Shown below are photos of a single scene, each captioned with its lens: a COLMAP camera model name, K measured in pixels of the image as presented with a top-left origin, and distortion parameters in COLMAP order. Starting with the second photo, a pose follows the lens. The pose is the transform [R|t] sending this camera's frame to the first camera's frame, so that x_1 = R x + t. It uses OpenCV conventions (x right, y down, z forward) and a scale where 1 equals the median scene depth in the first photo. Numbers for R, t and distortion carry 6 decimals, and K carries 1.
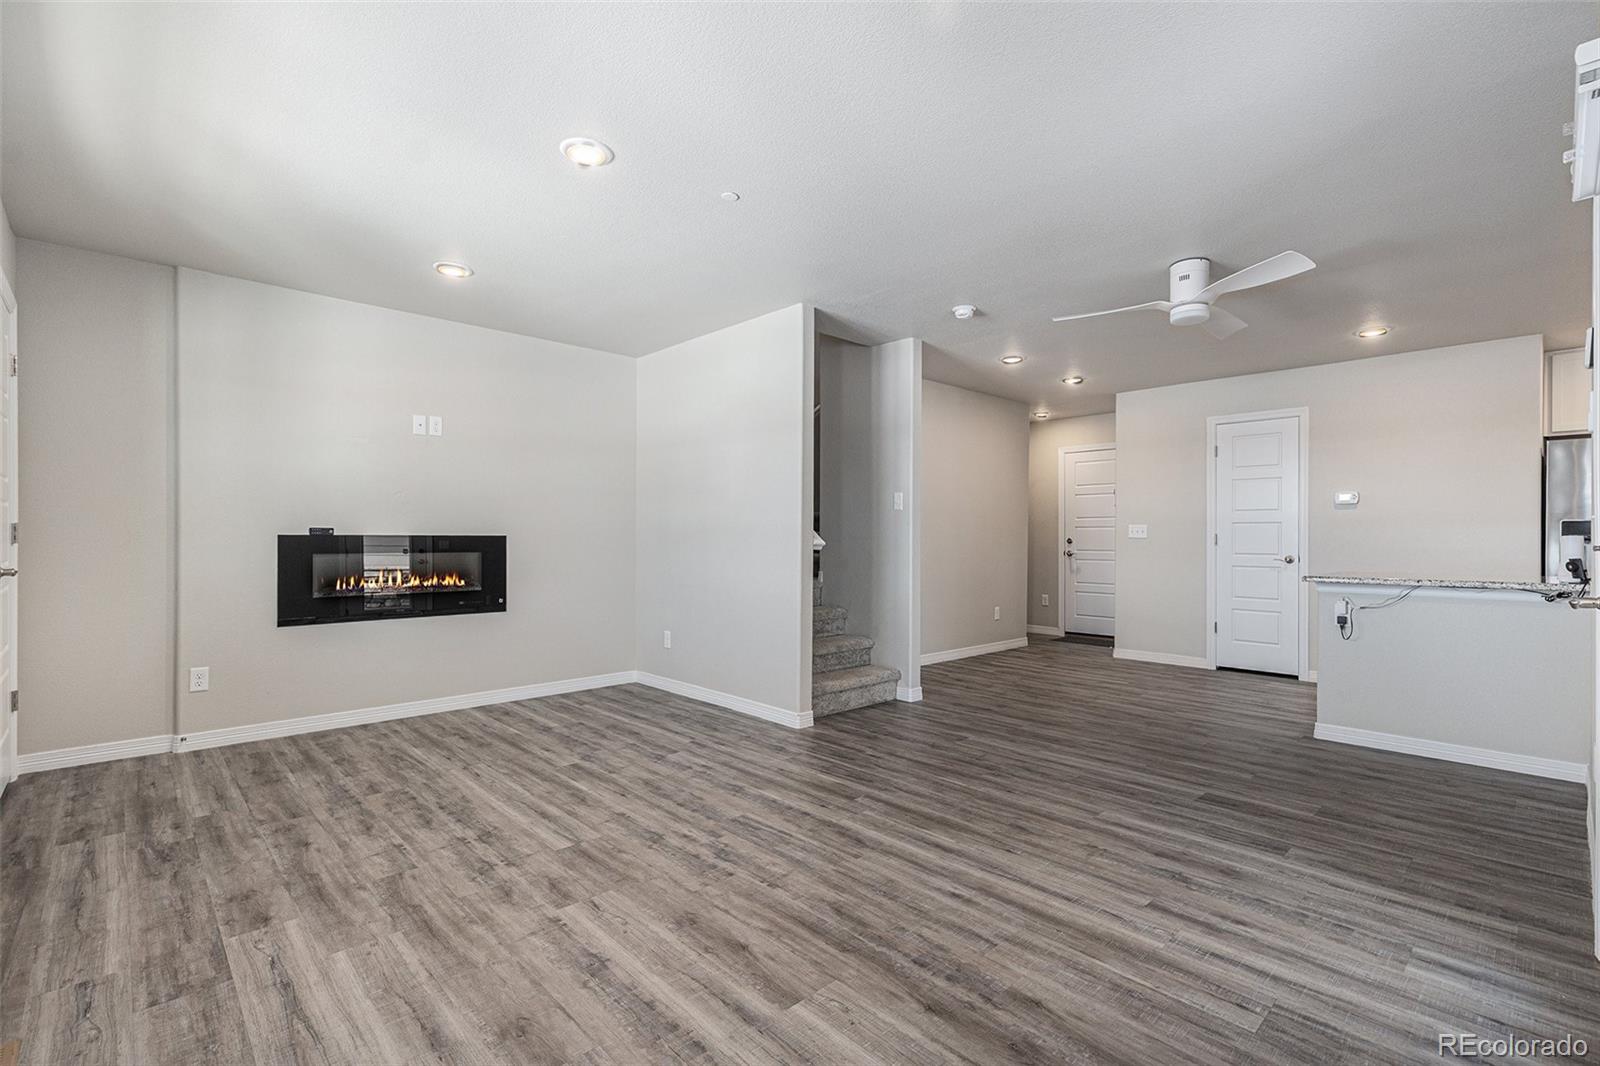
lens RADIAL K [[741.7, 0, 804.3], [0, 741.7, 539.4], [0, 0, 1]] dist [0.001916, 0.000318]
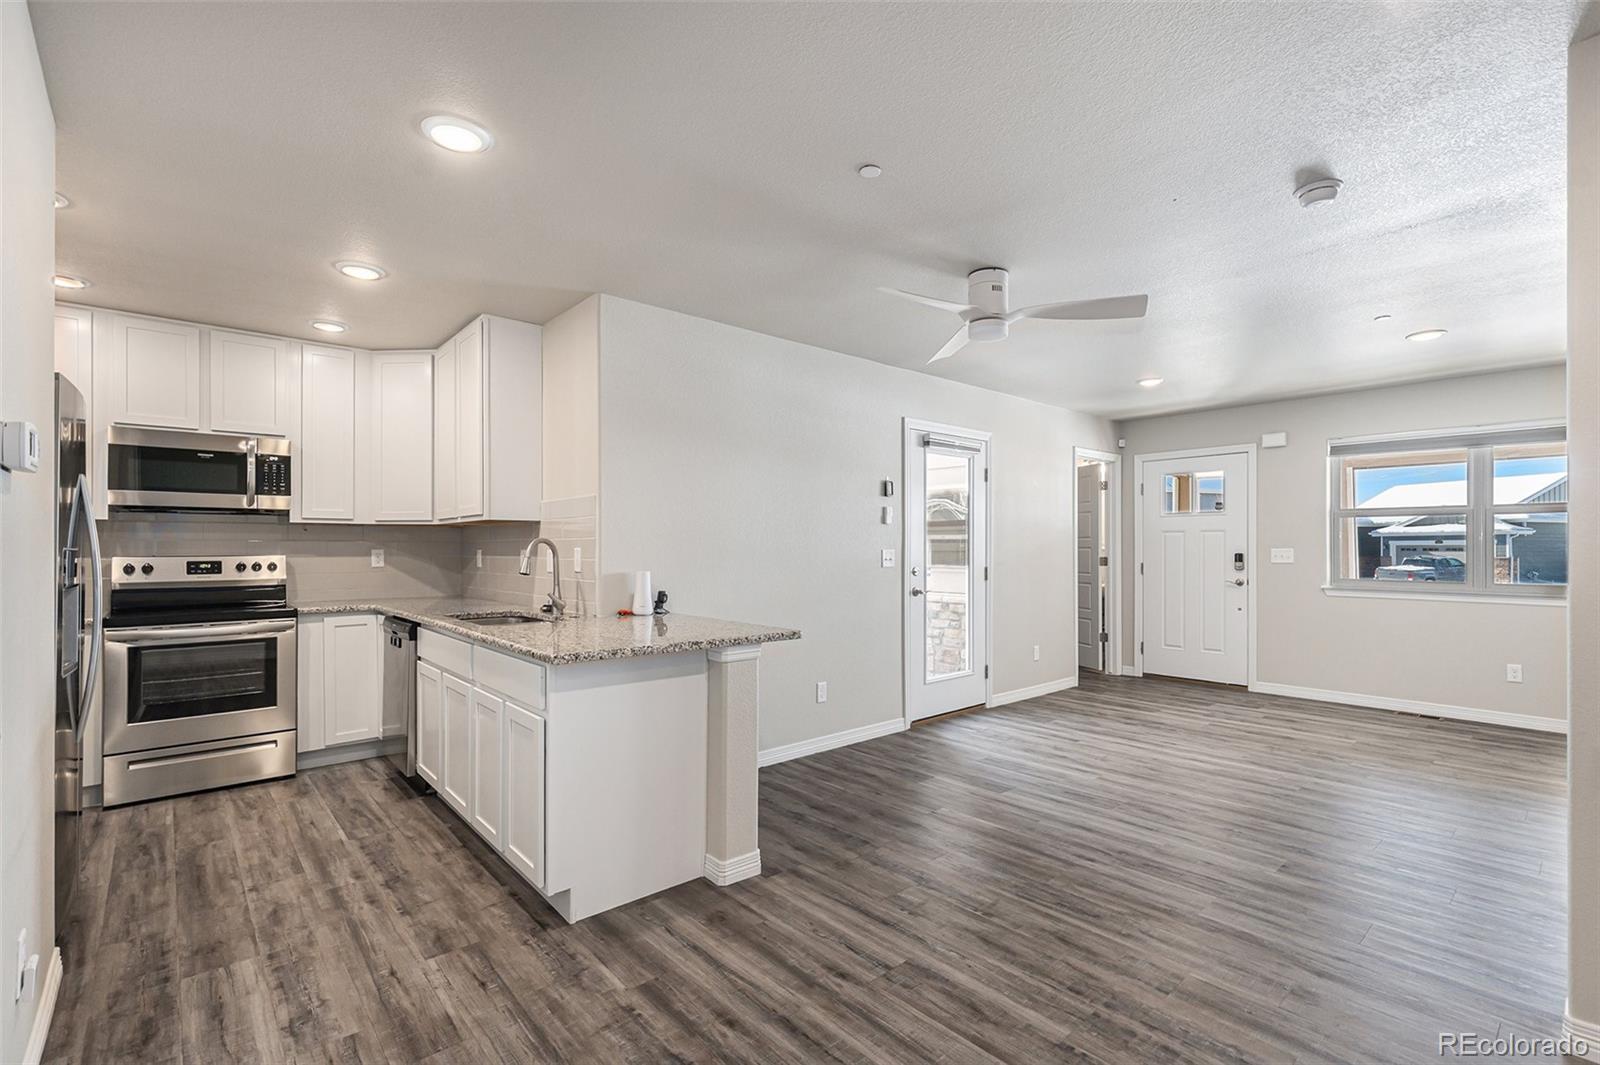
lens RADIAL K [[716.2, 0, 801.1], [0, 716.2, 547.7], [0, 0, 1]] dist [0.028265, 0.000156]
pose [[-0.998667, -0.006603, 0.051188, 0.841944], [-0.006432, 0.999973, 0.003512, -0.050062], [-0.051209, 0.003178, -0.998683, 2.260460]]
